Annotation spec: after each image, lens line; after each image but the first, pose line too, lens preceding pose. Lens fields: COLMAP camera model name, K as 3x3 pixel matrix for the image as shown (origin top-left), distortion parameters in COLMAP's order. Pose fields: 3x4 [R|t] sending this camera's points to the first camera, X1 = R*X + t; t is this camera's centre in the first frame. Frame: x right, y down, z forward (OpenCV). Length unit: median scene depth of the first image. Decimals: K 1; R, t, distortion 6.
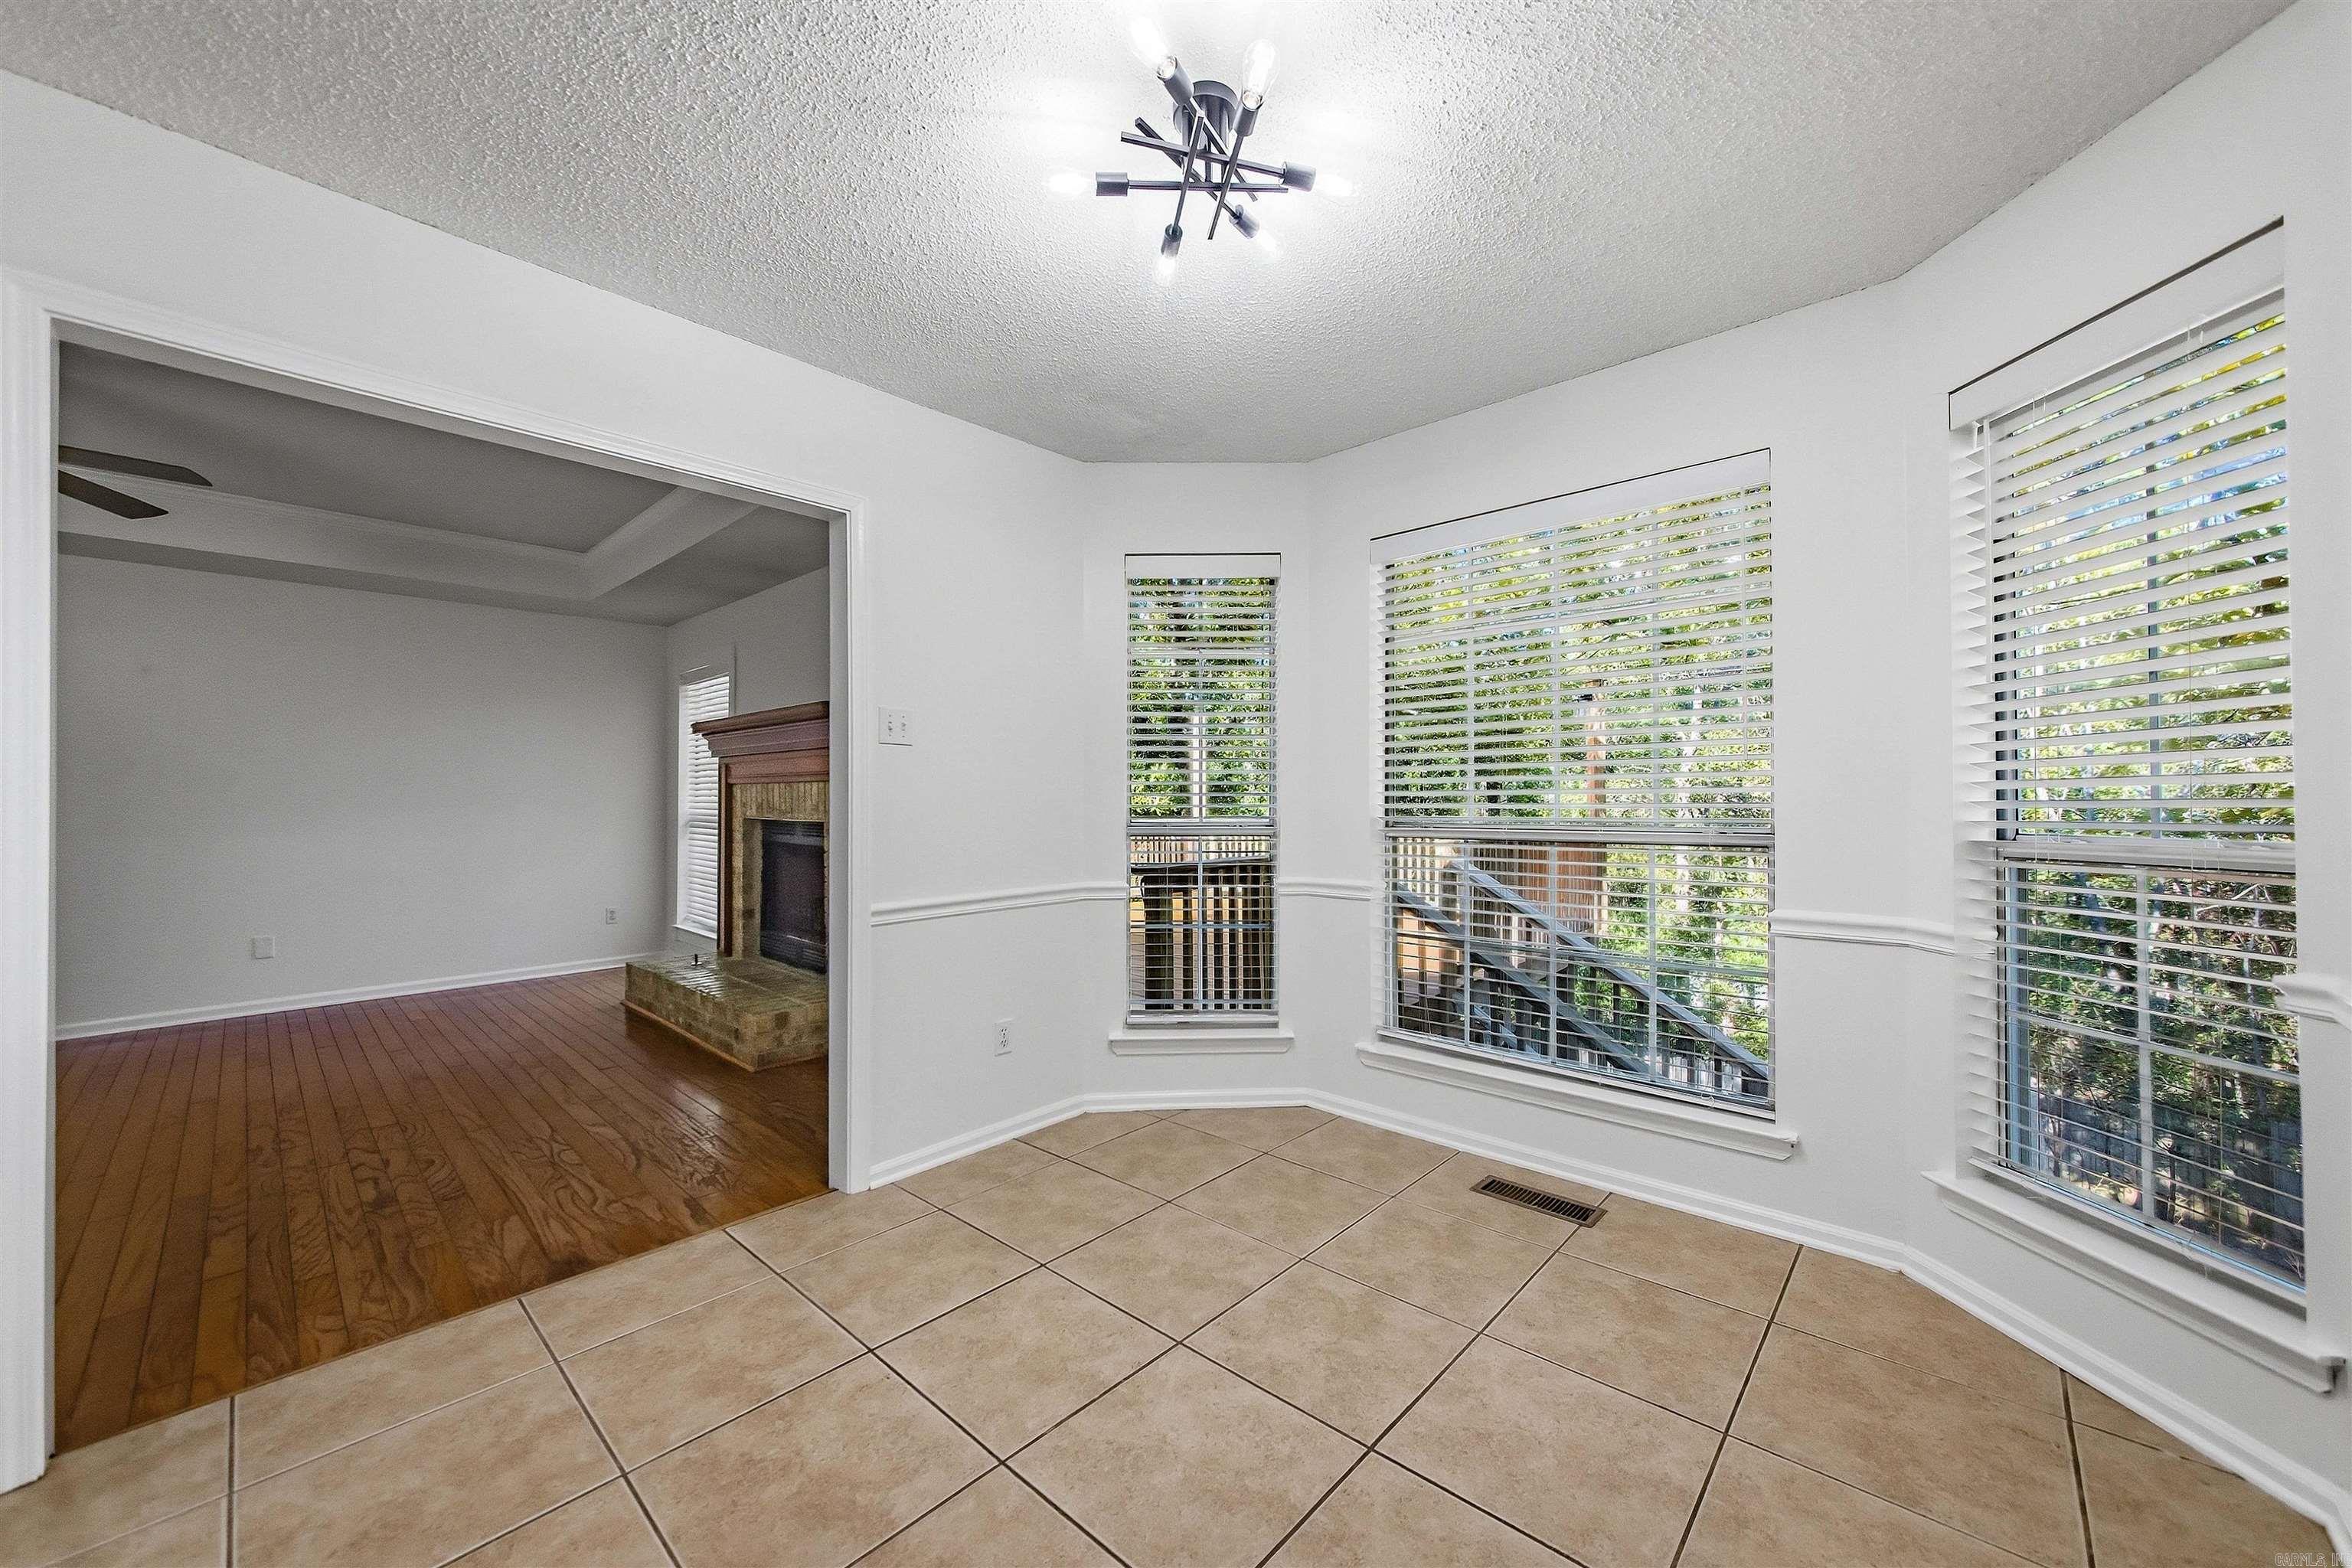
lens RADIAL K [[874.8, 0, 1170.4], [0, 874.8, 789.1], [0, 0, 1]] dist [-0.006467, -0.000135]
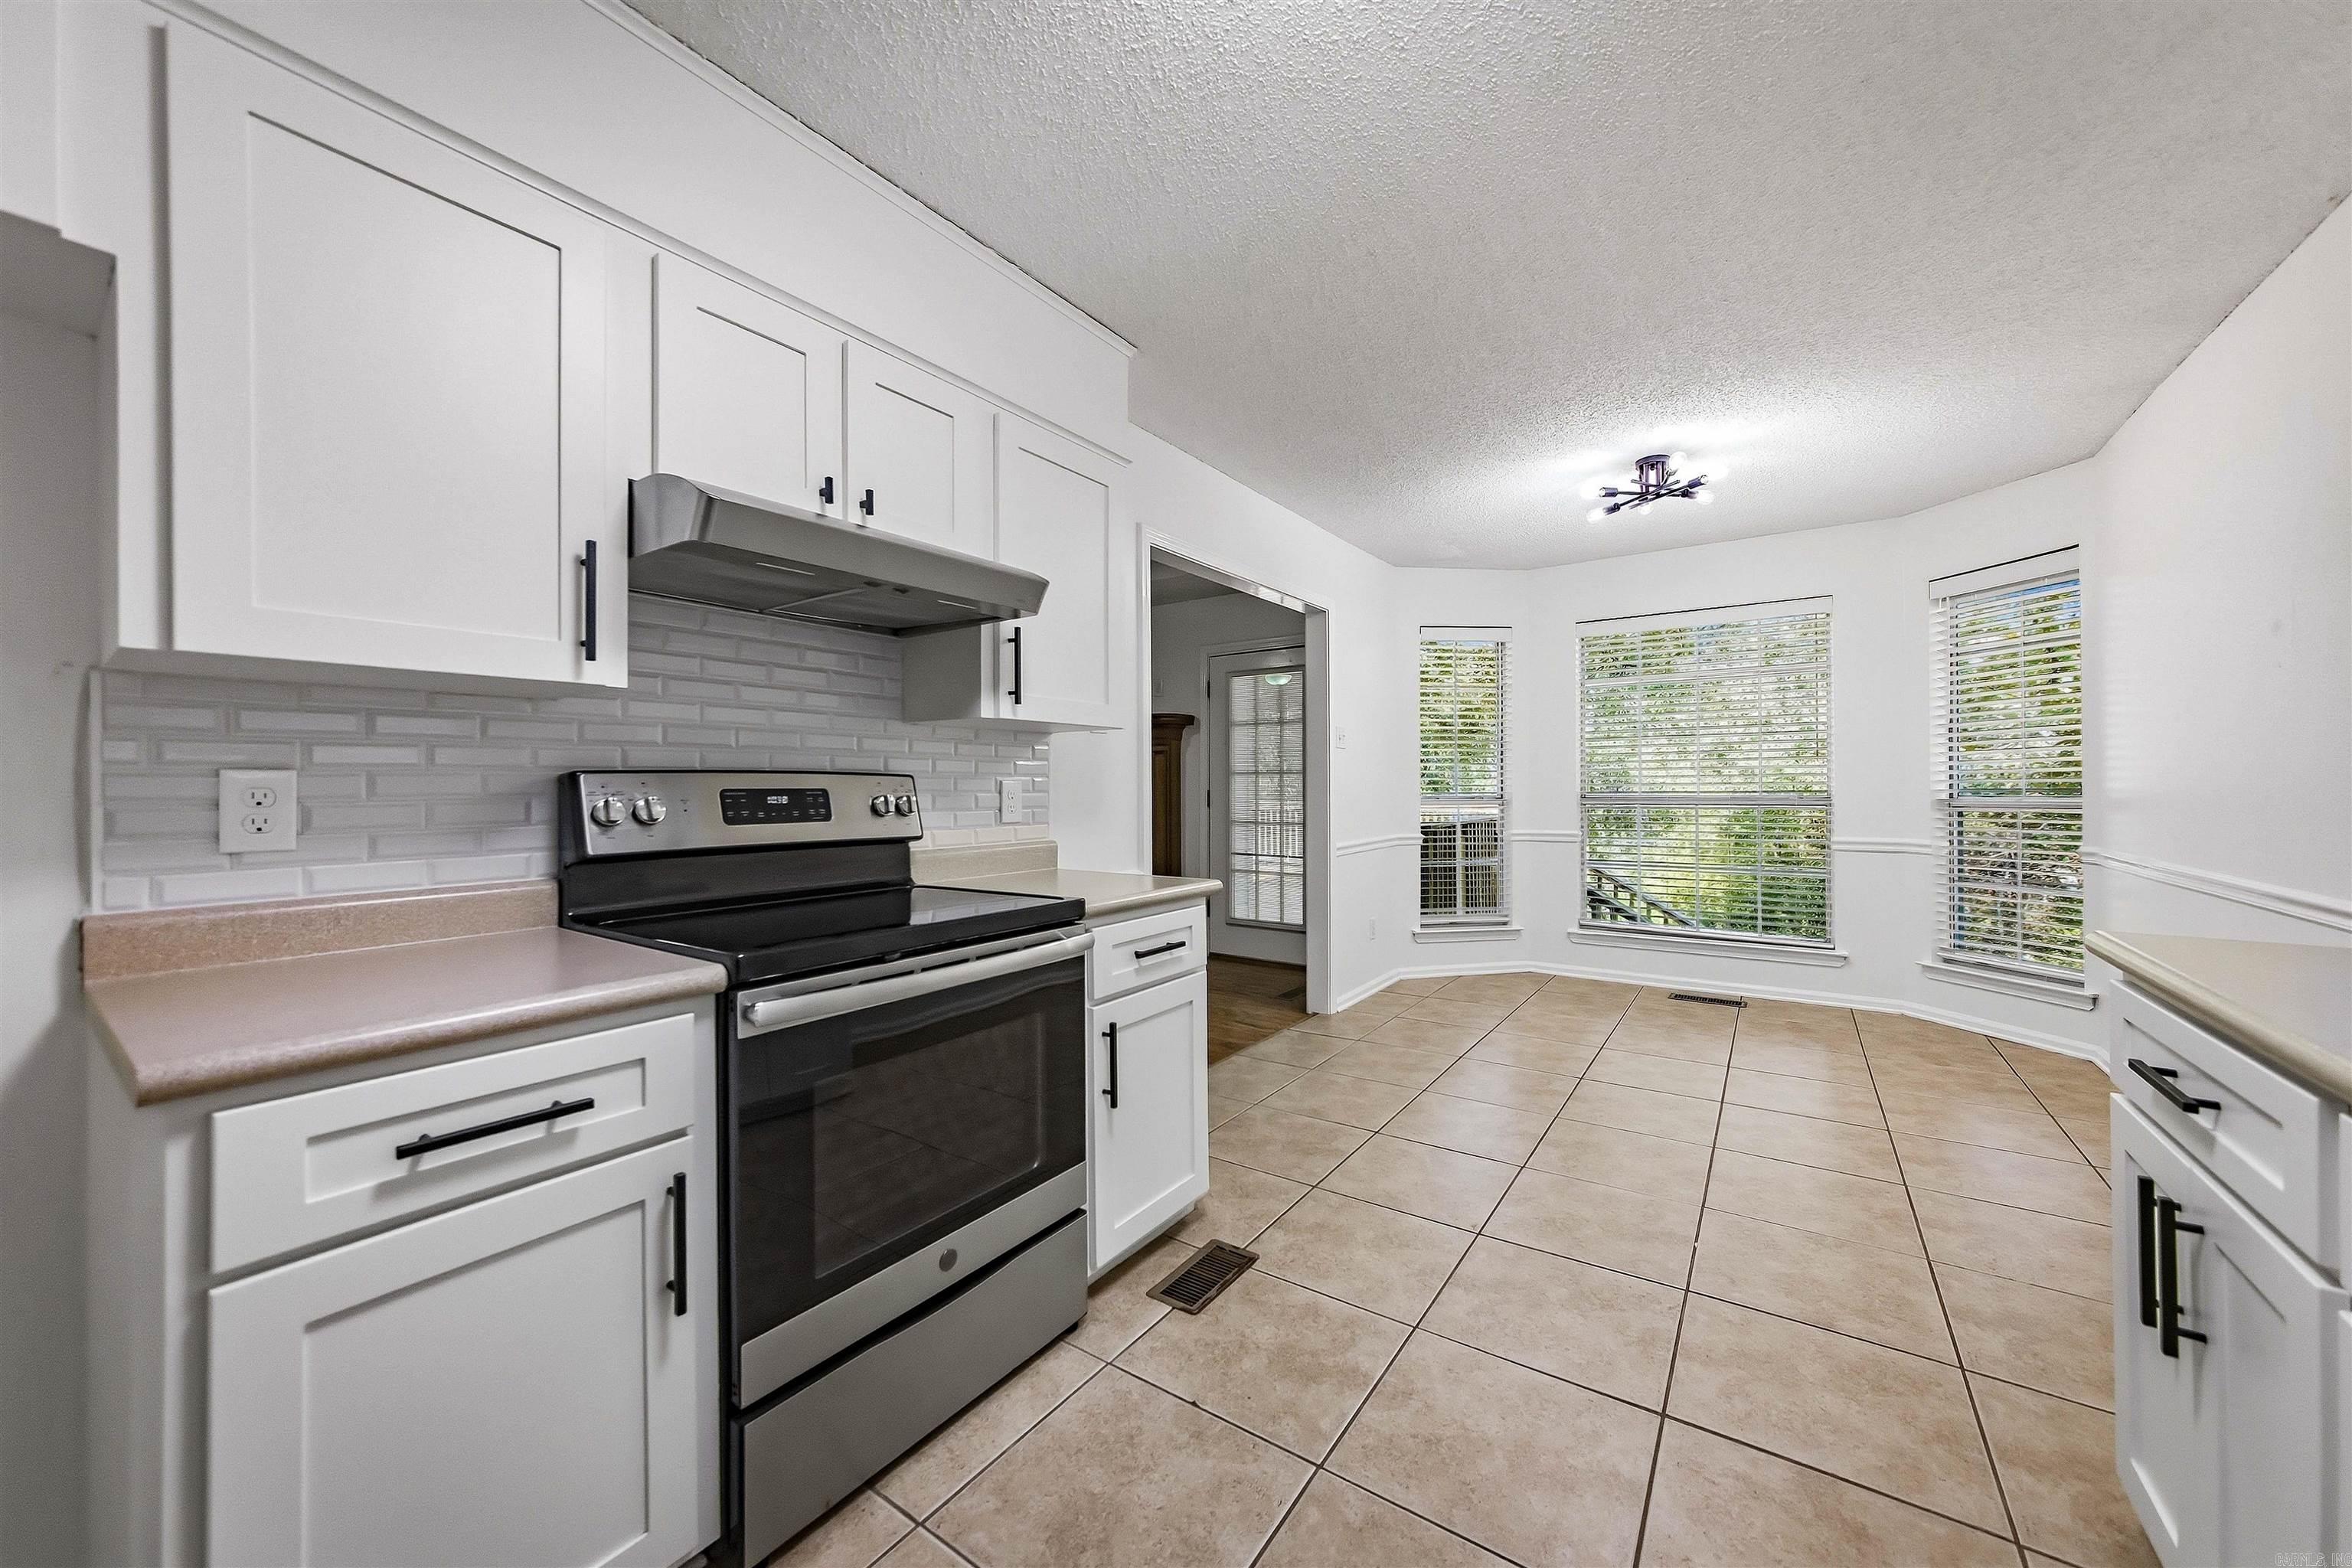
lens RADIAL K [[857.8, 0, 1167.7], [0, 857.8, 781.7], [0, 0, 1]] dist [-0.003142, 0.000042]
pose [[0.991325, -0.000458, 0.131432, -0.906122], [0.000055, 0.999995, 0.003071, 0.008713], [-0.131433, -0.003037, 0.991320, -0.607384]]
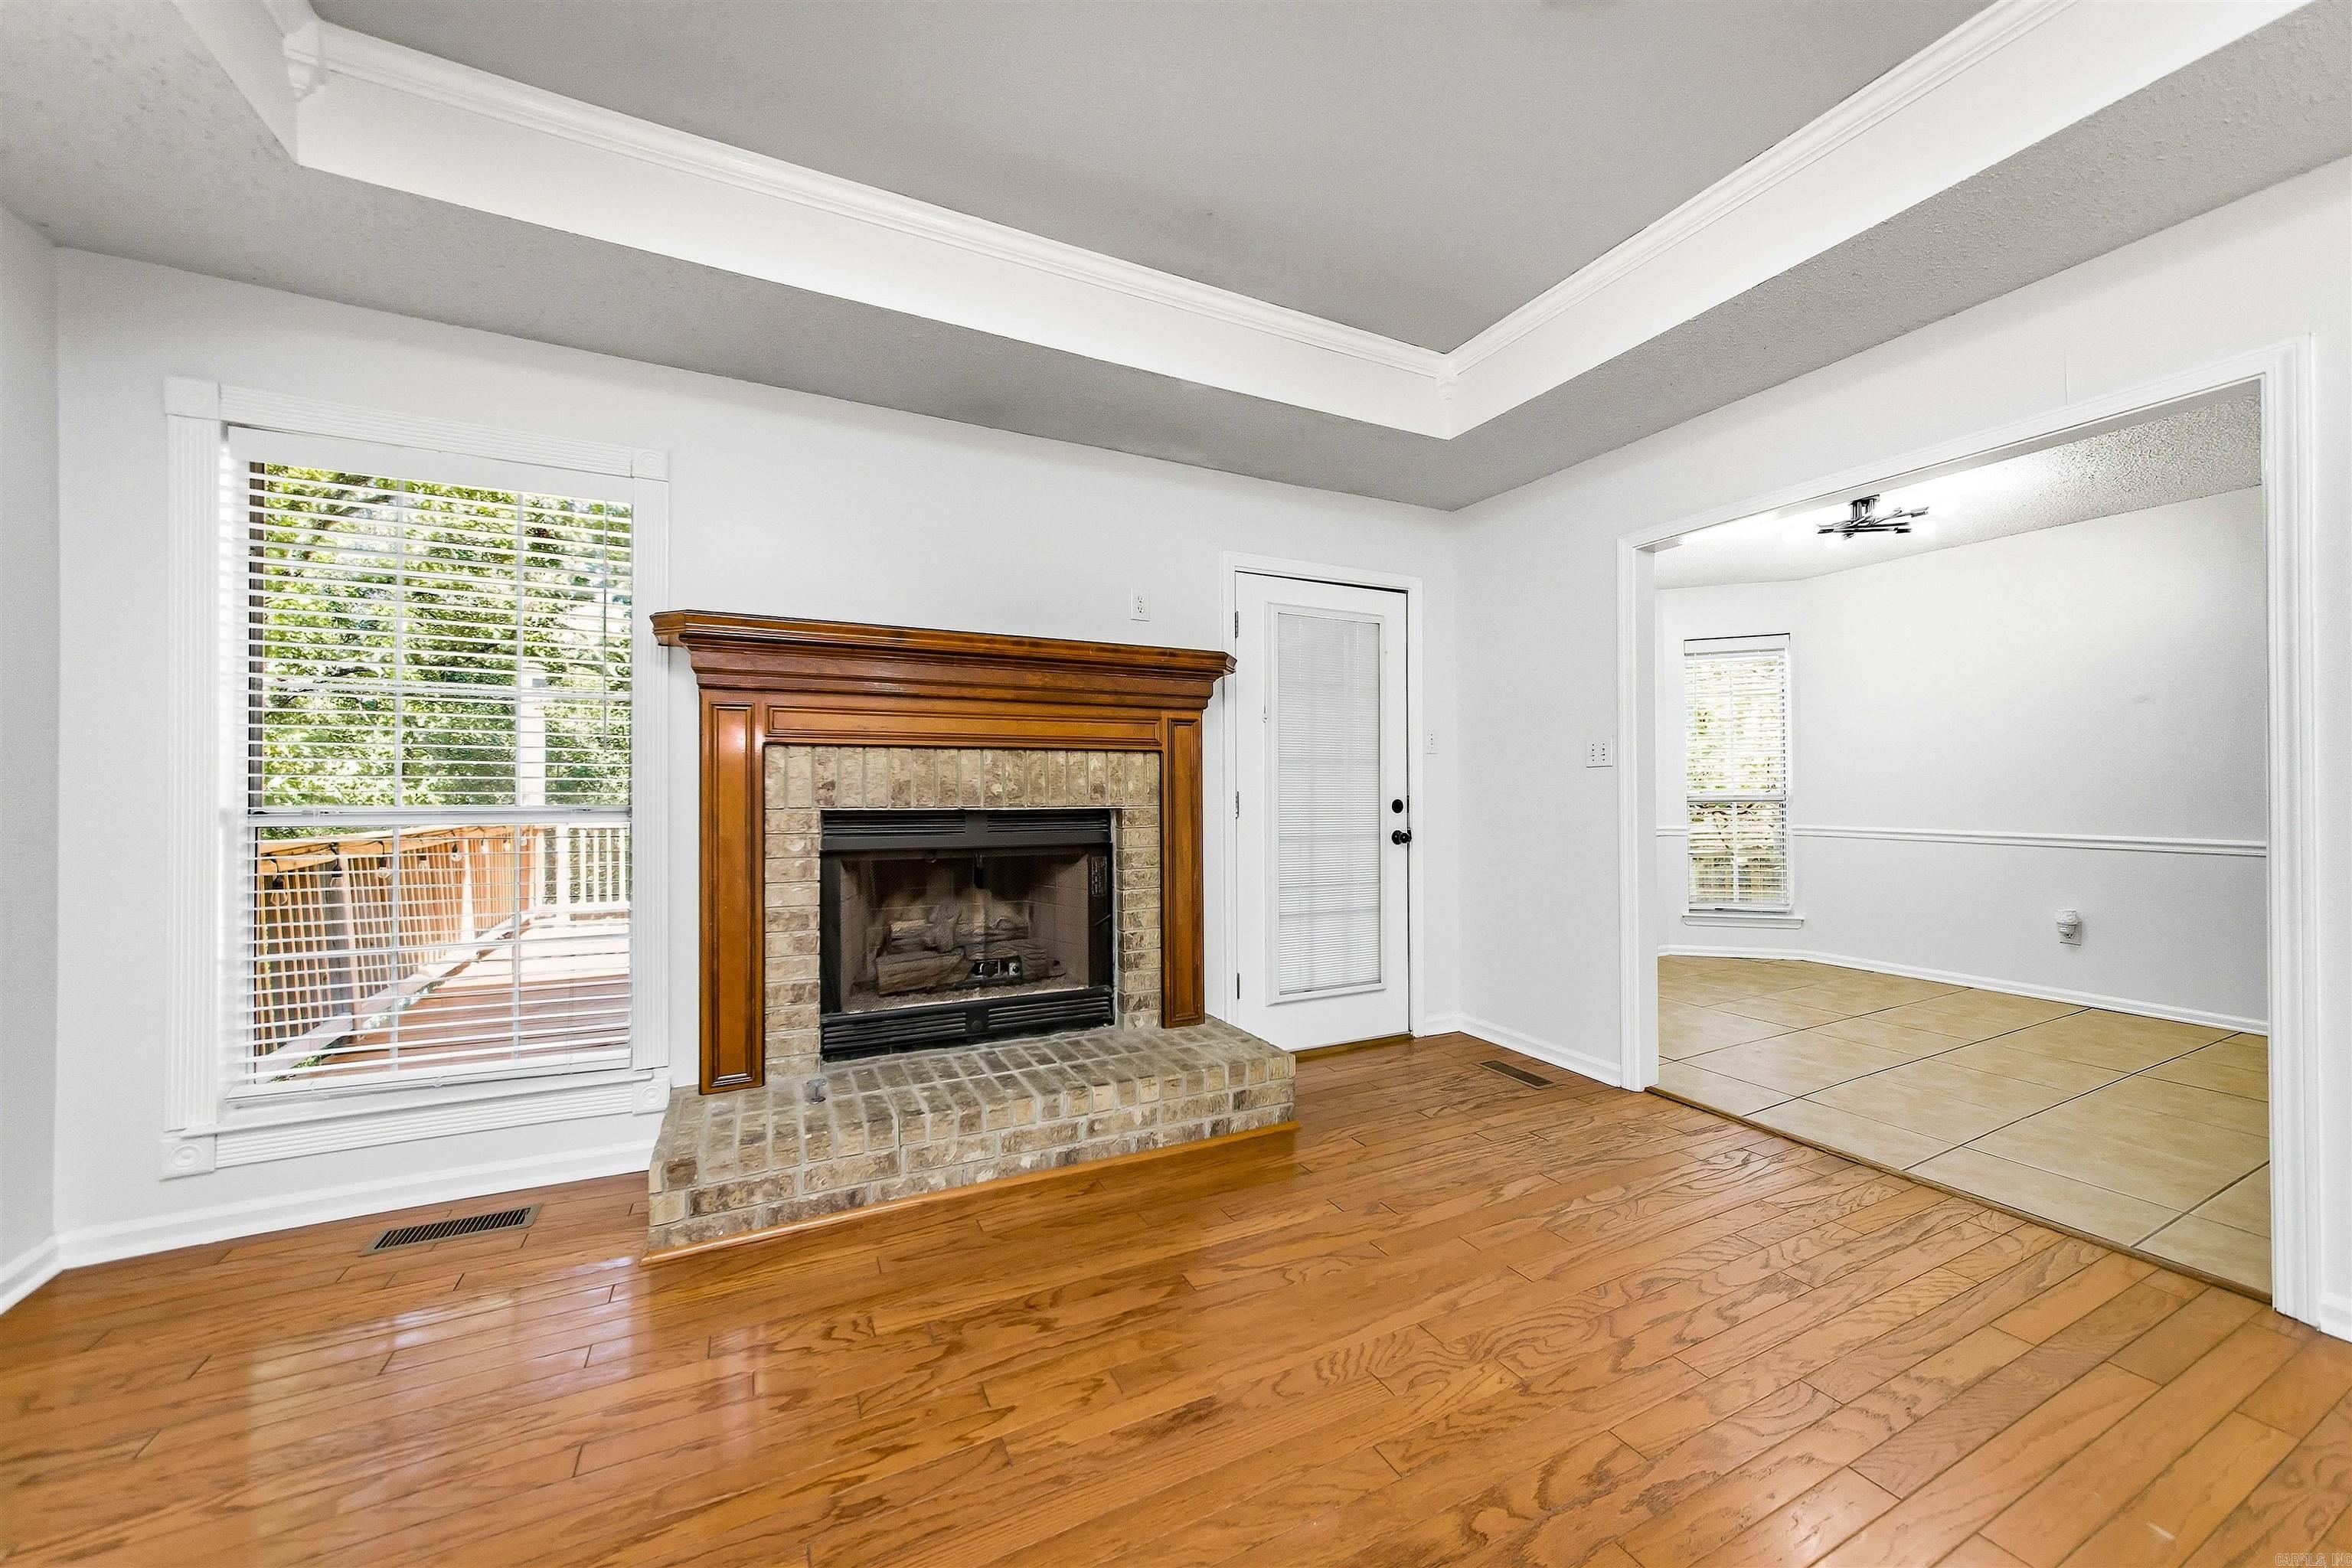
lens RADIAL K [[857.8, 0, 1167.7], [0, 857.8, 781.7], [0, 0, 1]] dist [-0.003142, 0.000042]
pose [[0.353363, 0.012338, 0.935405, -1.803654], [-0.004005, 0.999924, -0.011676, 0.039534], [-0.935478, 0.000380, 0.353385, 1.231356]]
